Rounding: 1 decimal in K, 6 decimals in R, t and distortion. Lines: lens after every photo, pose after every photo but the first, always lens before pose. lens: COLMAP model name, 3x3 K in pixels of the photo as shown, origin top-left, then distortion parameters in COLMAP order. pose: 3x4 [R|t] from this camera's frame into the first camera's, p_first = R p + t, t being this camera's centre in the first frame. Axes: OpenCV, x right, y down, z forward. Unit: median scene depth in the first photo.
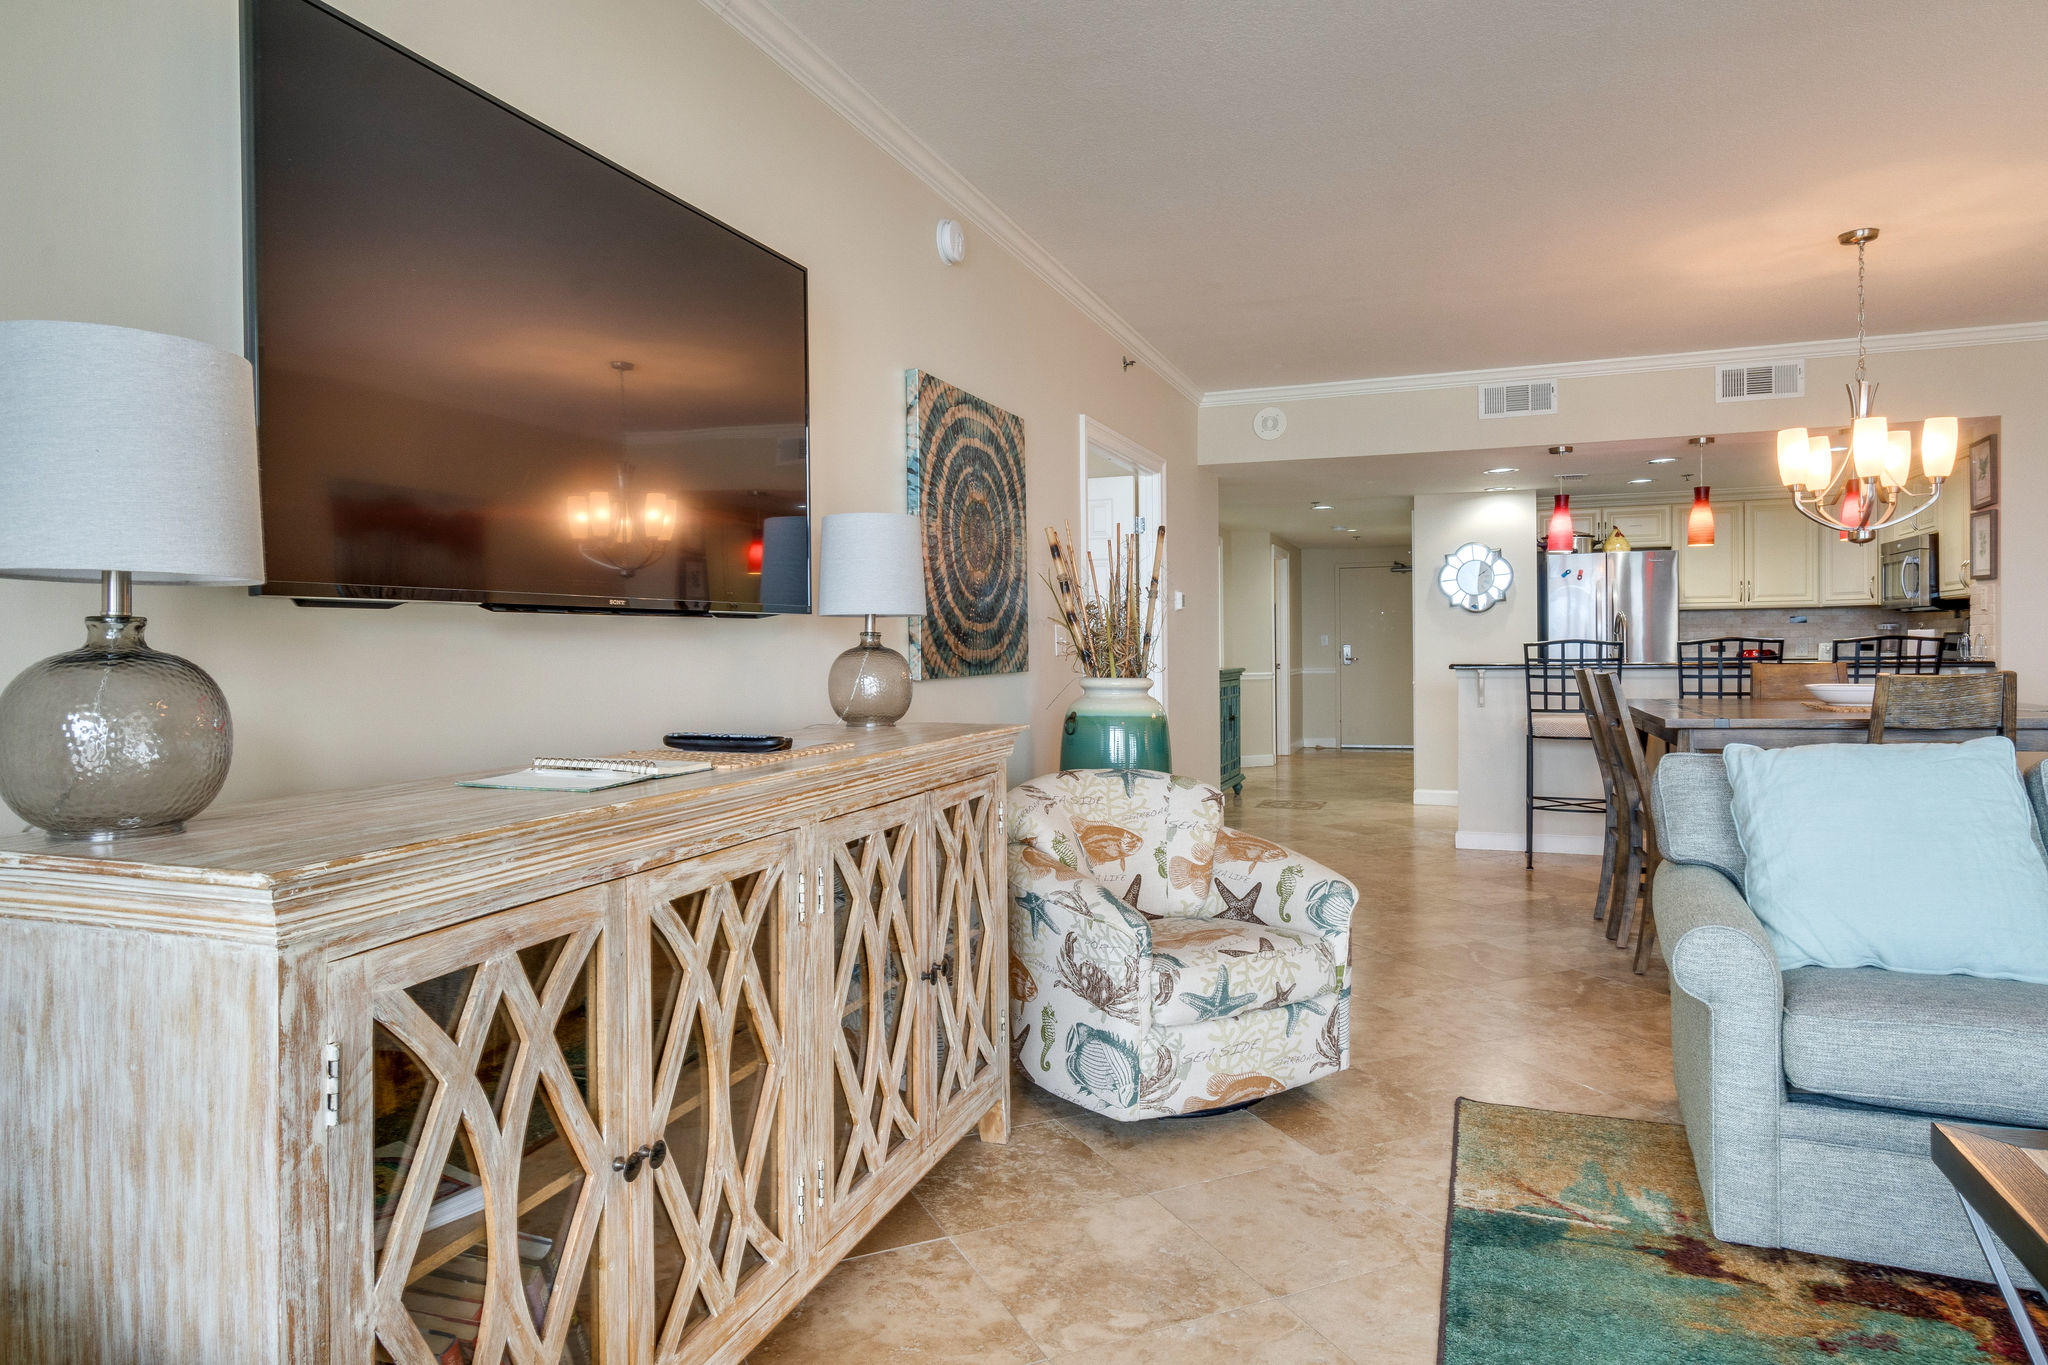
lens RADIAL K [[1248.0, 0, 1022.6], [0, 1248.0, 662.9], [0, 0, 1]] dist [0.003262, -0.001394]
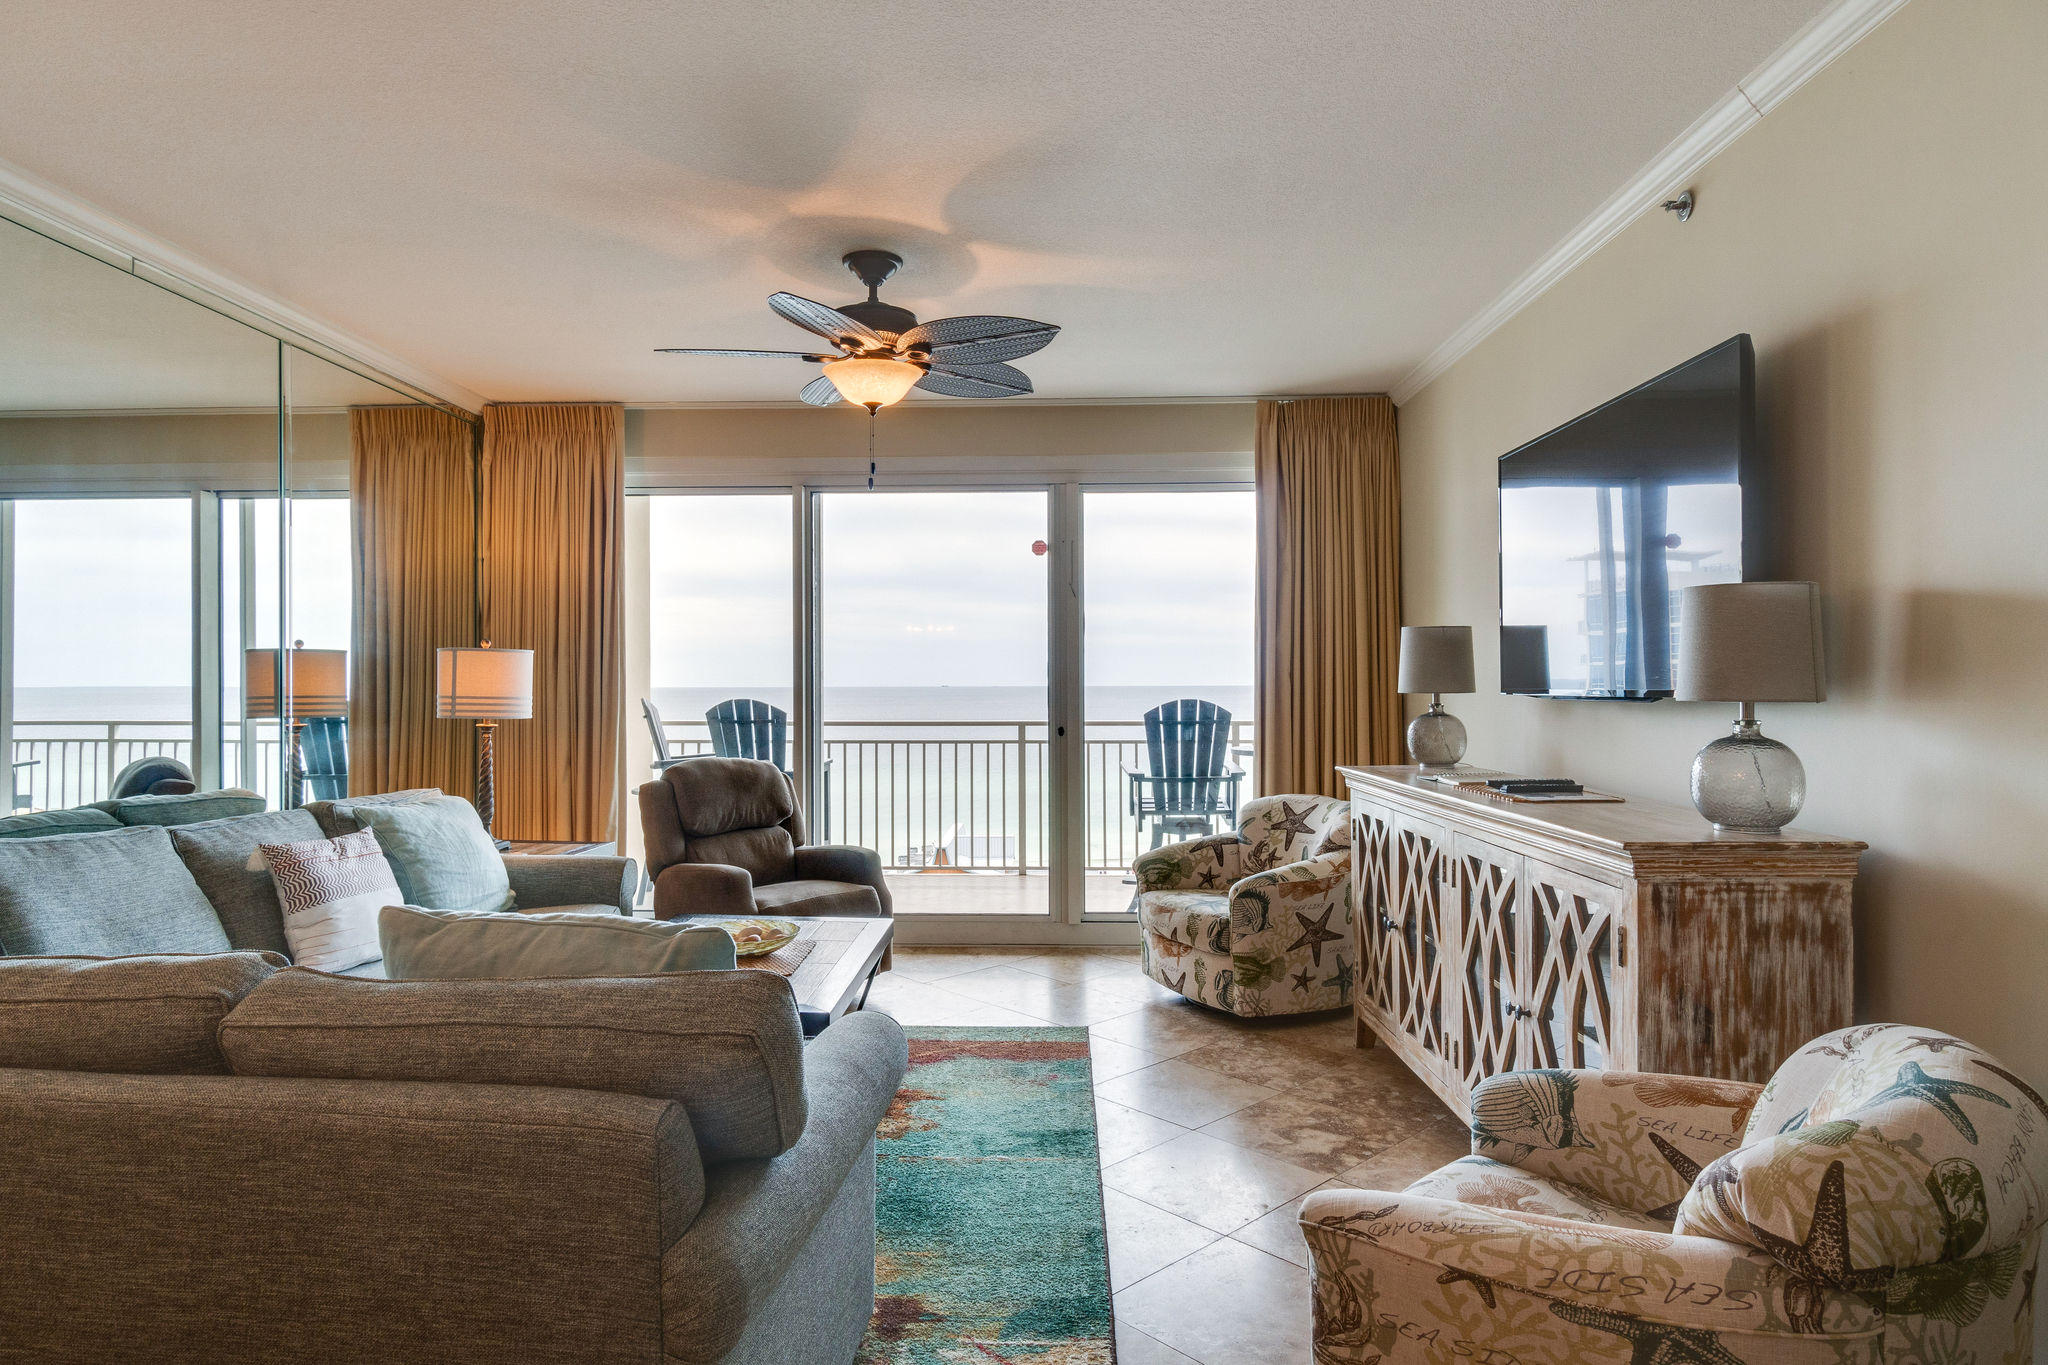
lens RADIAL K [[1163.8, 0, 1016.1], [0, 1163.8, 685.4], [0, 0, 1]] dist [-0.001022, 0.000171]
pose [[-0.949218, 0.014309, -0.314294, 0.556604], [0.009557, 0.999816, 0.016653, -0.061326], [0.314475, 0.012803, -0.949179, 1.473271]]
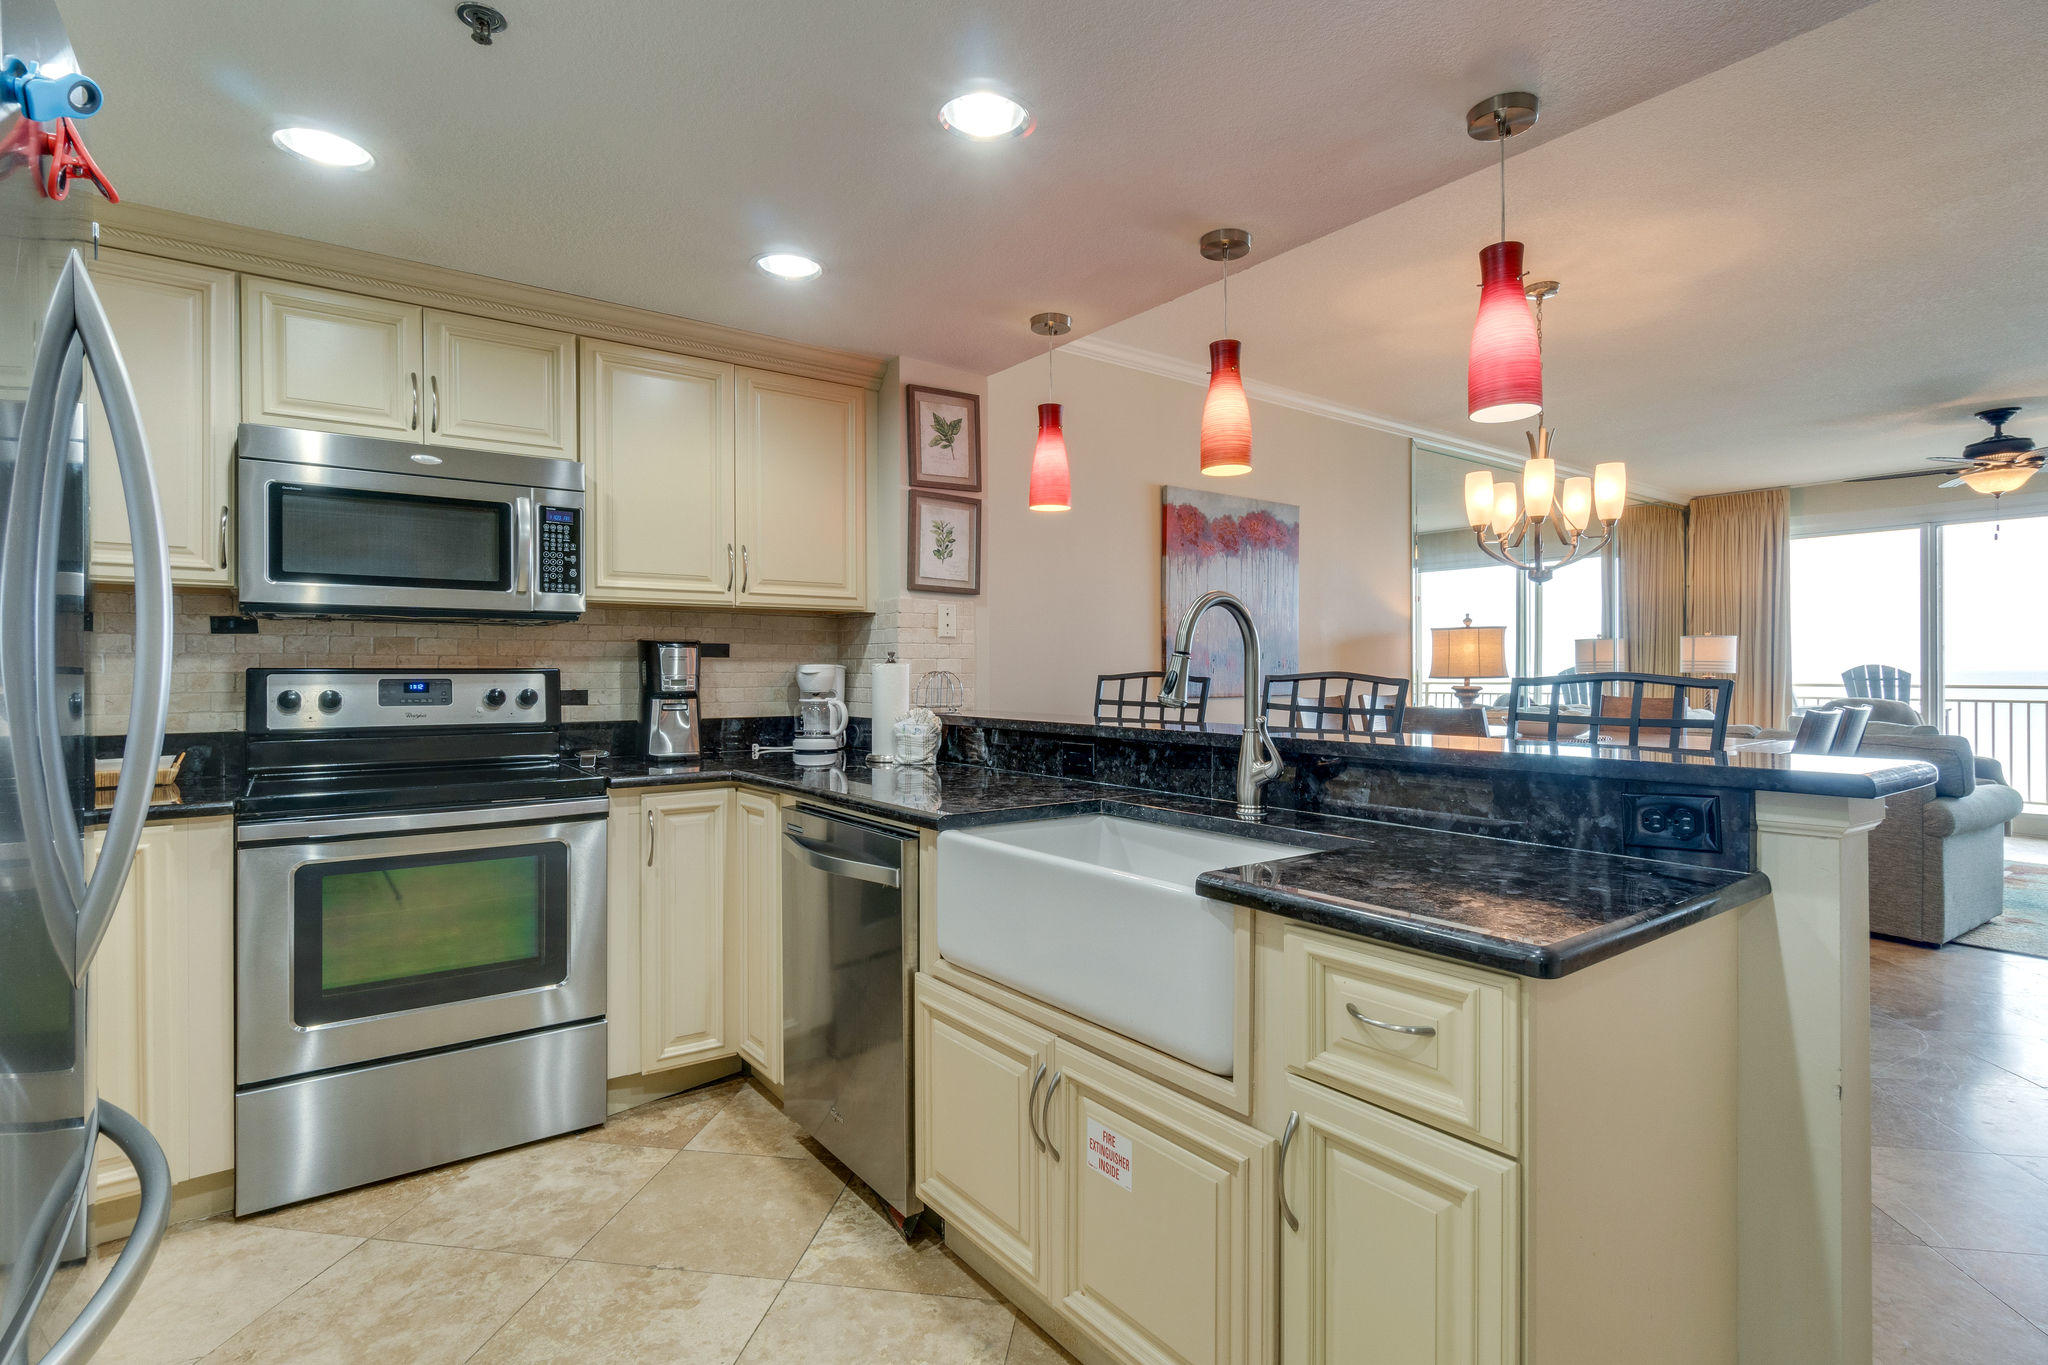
lens RADIAL K [[998.8, 0, 1030.2], [0, 998.8, 665.3], [0, 0, 1]] dist [-0.002782, 0.000617]
pose [[-0.849392, 0.019026, 0.527420, 0.855815], [0.020025, 0.999792, -0.003818, -0.042772], [-0.527383, 0.007318, -0.849596, 2.734510]]
